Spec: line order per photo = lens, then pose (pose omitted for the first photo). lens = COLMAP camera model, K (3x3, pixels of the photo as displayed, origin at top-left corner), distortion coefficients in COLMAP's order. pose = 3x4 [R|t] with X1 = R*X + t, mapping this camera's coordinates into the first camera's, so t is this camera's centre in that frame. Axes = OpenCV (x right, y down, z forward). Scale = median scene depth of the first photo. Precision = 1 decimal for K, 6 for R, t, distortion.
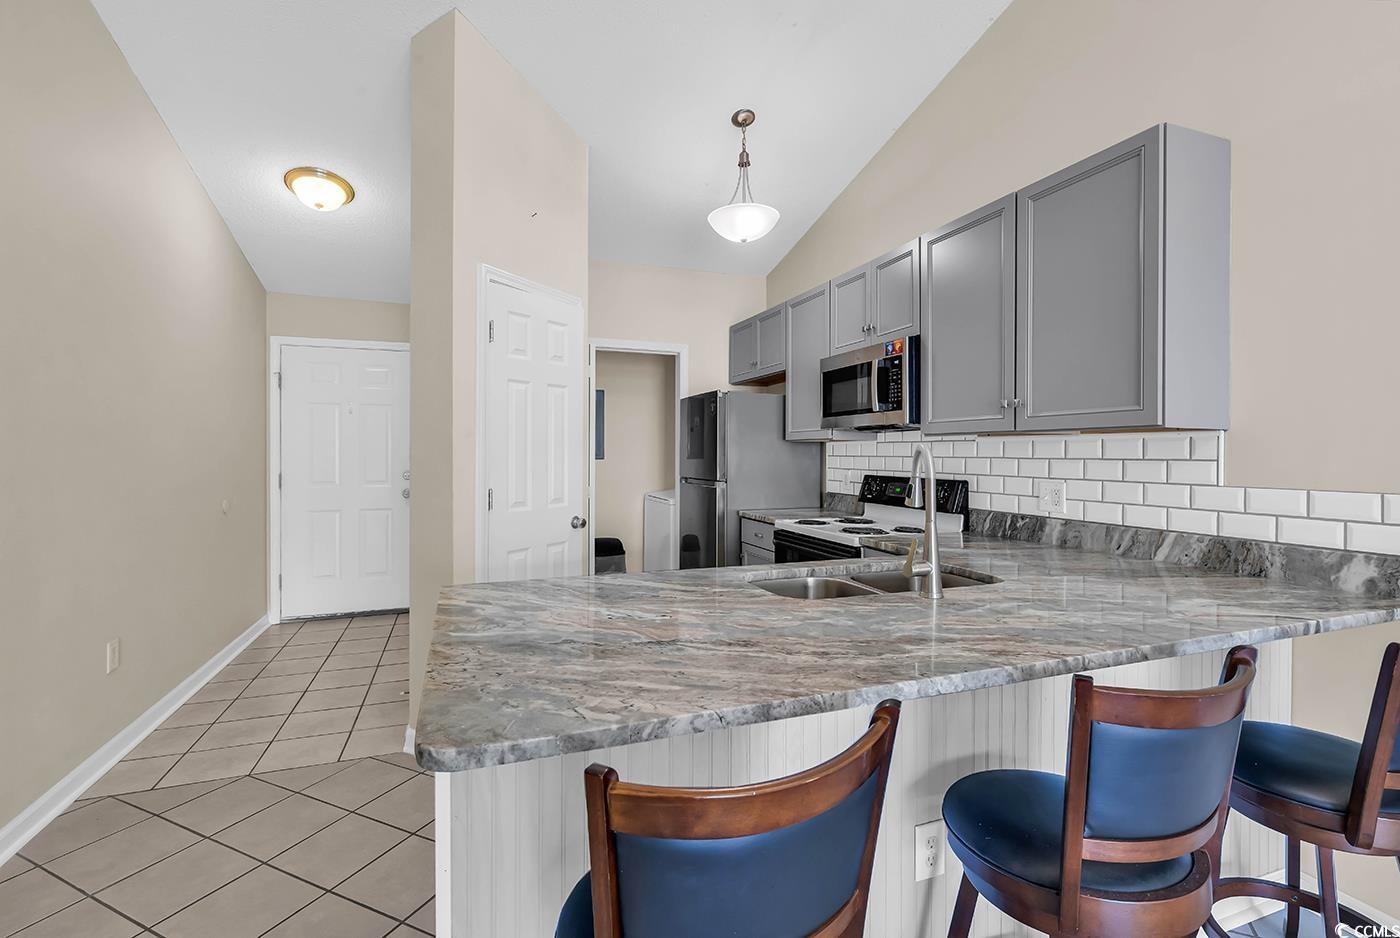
lens RADIAL K [[627.6, 0, 696.8], [0, 627.6, 454.3], [0, 0, 1]] dist [0.002864, 0.000376]
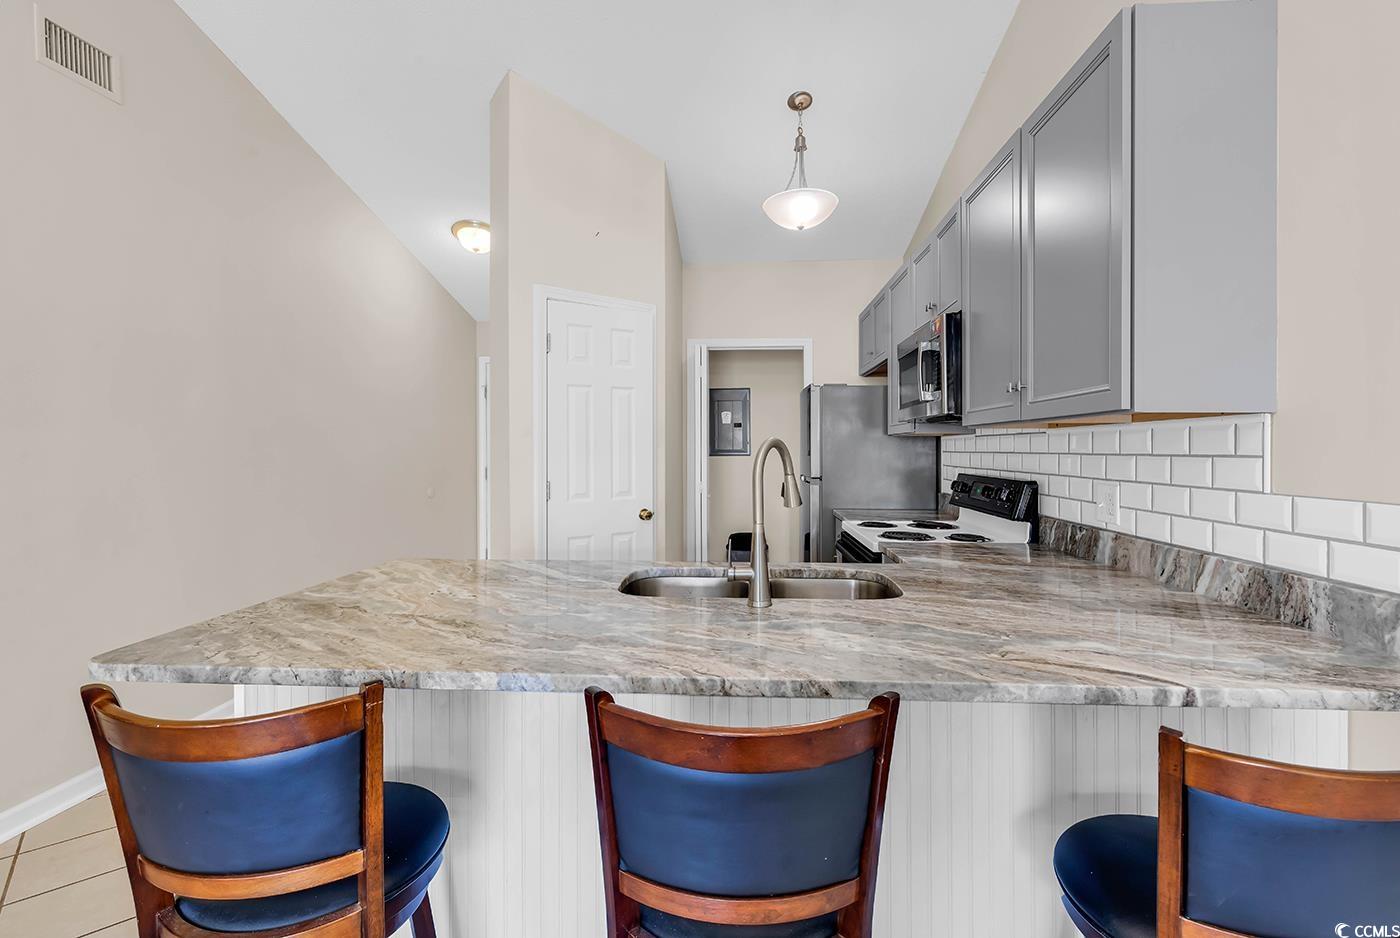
lens RADIAL K [[626.7, 0, 704.9], [0, 626.7, 447.0], [0, 0, 1]] dist [0.003751, 0.000105]
pose [[0.914035, -0.005479, -0.405598, 0.489050], [0.003024, 0.999973, -0.006695, 0.001822], [0.405624, 0.004893, 0.914027, 0.096208]]
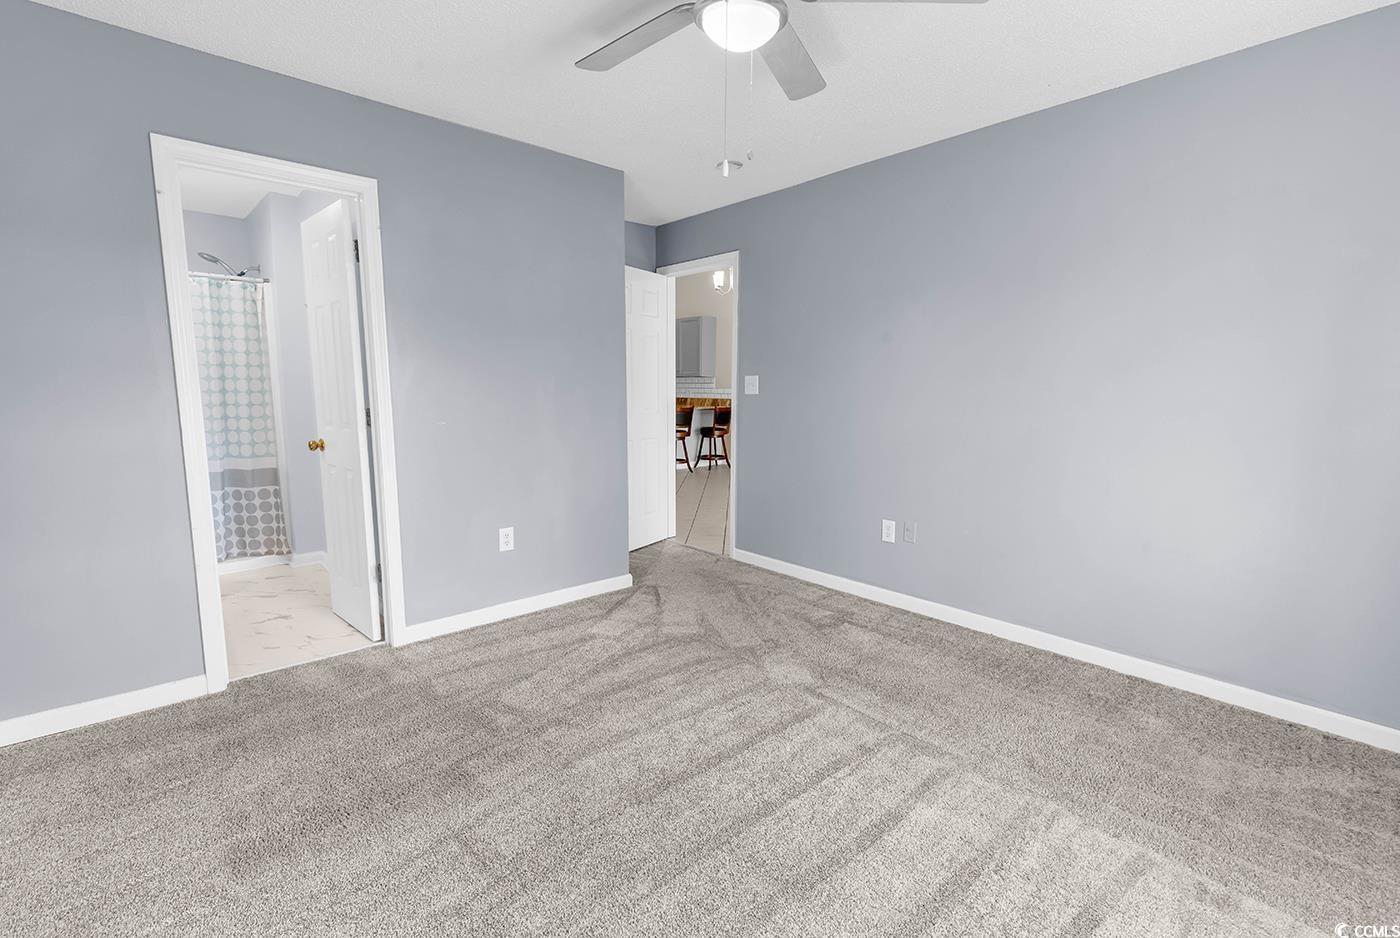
lens RADIAL K [[627.6, 0, 696.8], [0, 627.6, 454.3], [0, 0, 1]] dist [0.002864, 0.000376]
pose [[0.927187, -0.045062, 0.371878, -1.041772], [0.001777, 0.993256, 0.115926, -0.007121], [-0.374594, -0.106825, 0.921015, -3.194649]]
